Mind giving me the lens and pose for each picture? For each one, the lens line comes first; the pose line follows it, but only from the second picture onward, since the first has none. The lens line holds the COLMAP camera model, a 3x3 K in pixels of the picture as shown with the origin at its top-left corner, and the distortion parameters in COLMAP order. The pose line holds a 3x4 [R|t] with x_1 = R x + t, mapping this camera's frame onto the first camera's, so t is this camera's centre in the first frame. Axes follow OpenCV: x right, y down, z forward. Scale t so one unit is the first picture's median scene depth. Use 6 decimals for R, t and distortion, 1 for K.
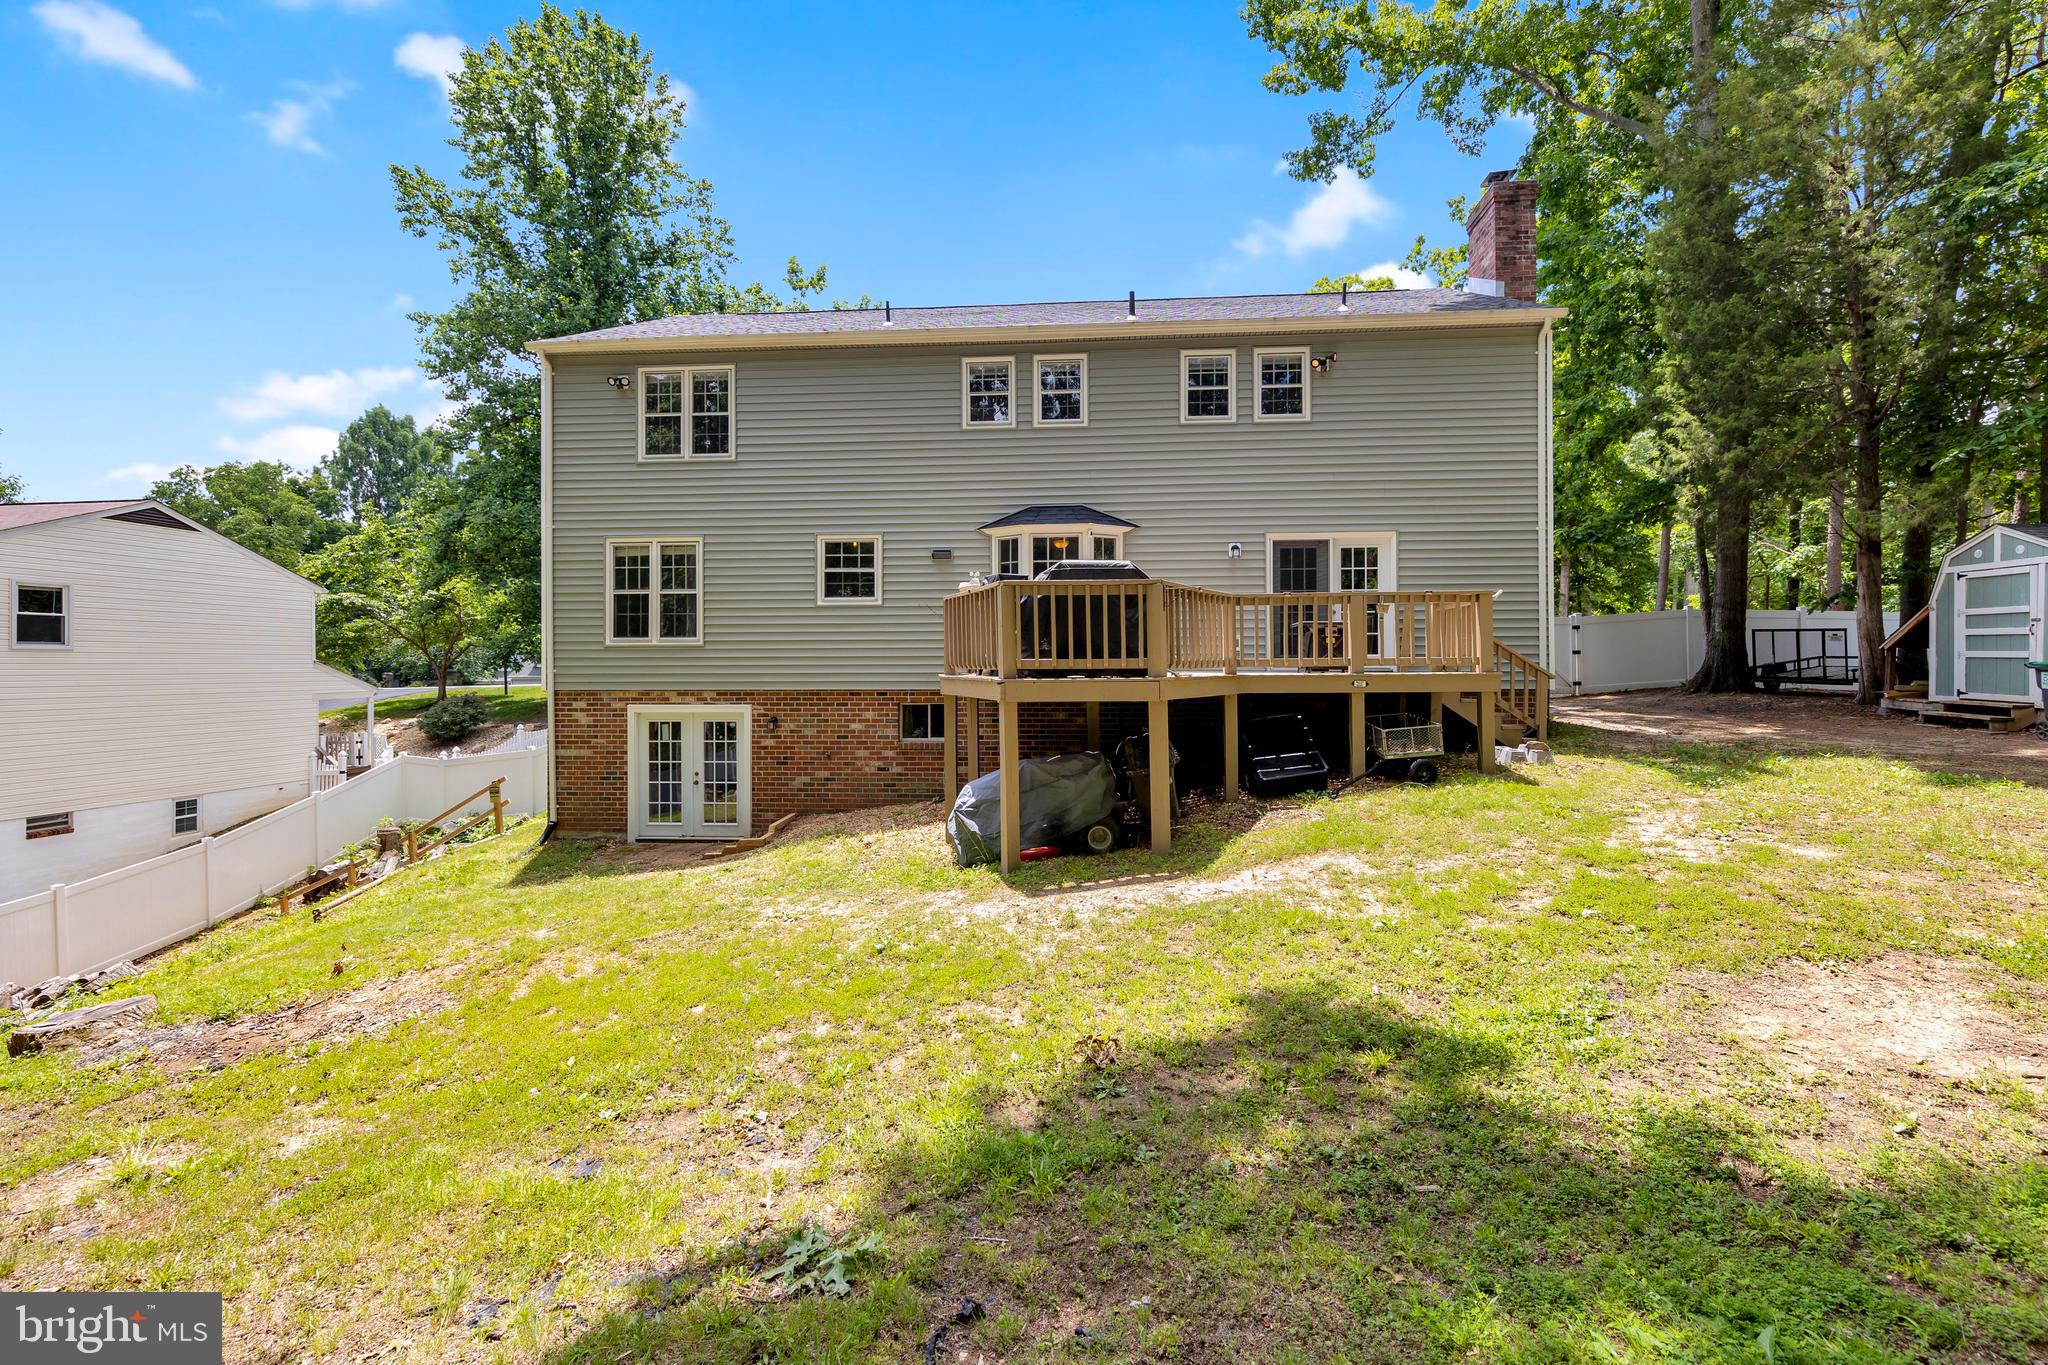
lens RADIAL K [[854.2, 0, 1045.3], [0, 854.2, 661.9], [0, 0, 1]] dist [0.007996, -0.001029]
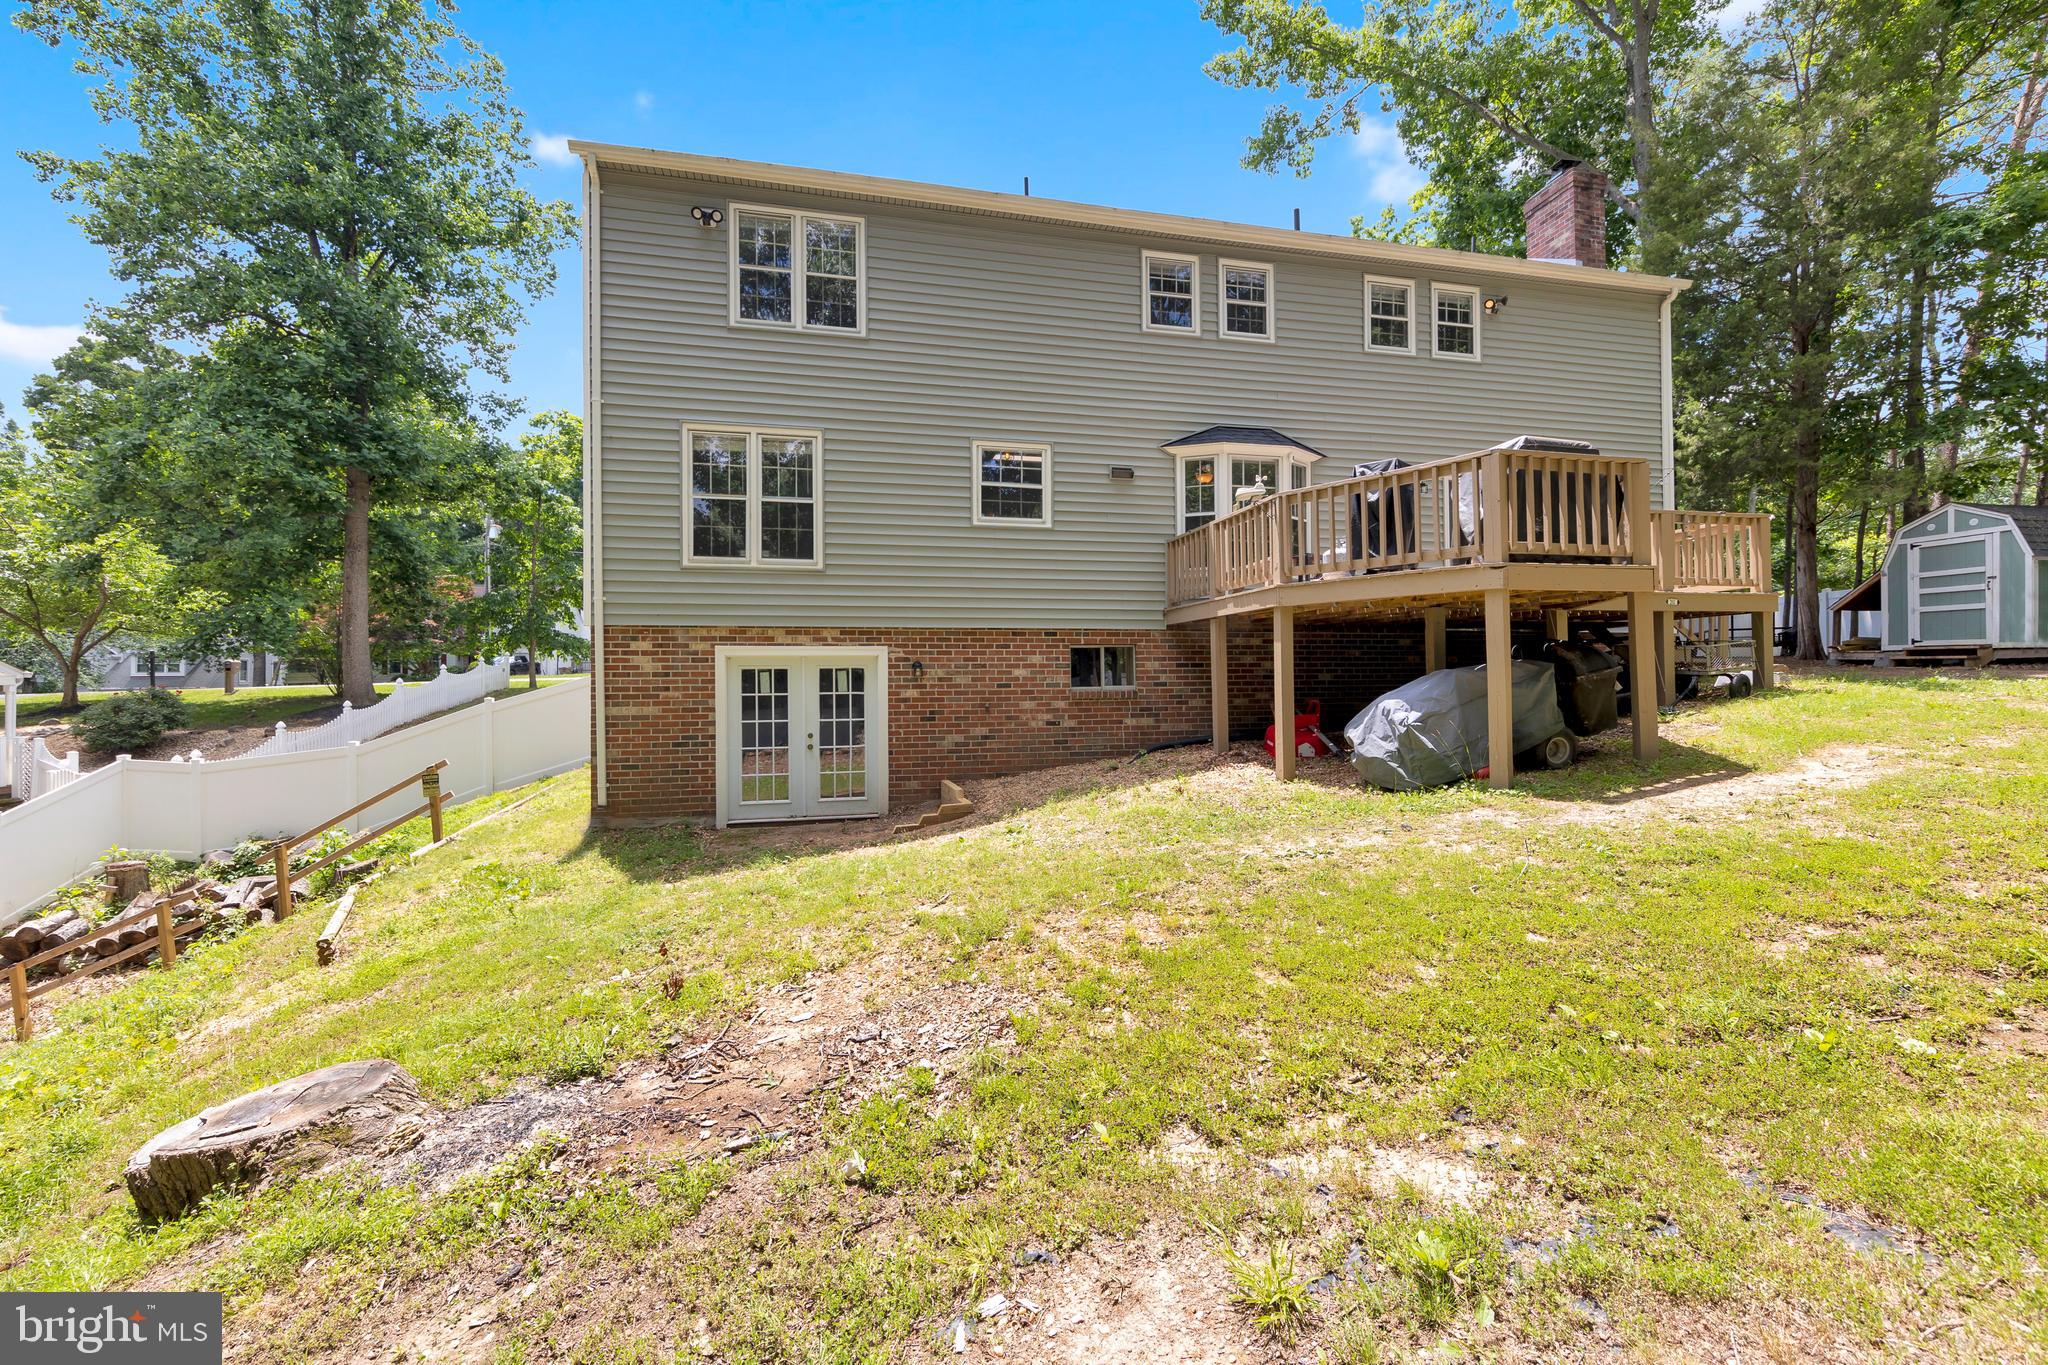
lens RADIAL K [[854.2, 0, 1030.1], [0, 854.2, 679.6], [0, 0, 1]] dist [0.007996, -0.001029]
pose [[0.951681, 0.000101, 0.307088, -0.467153], [0.001413, 0.999988, -0.004708, 0.086065], [-0.307085, 0.004914, 0.951670, 0.202150]]
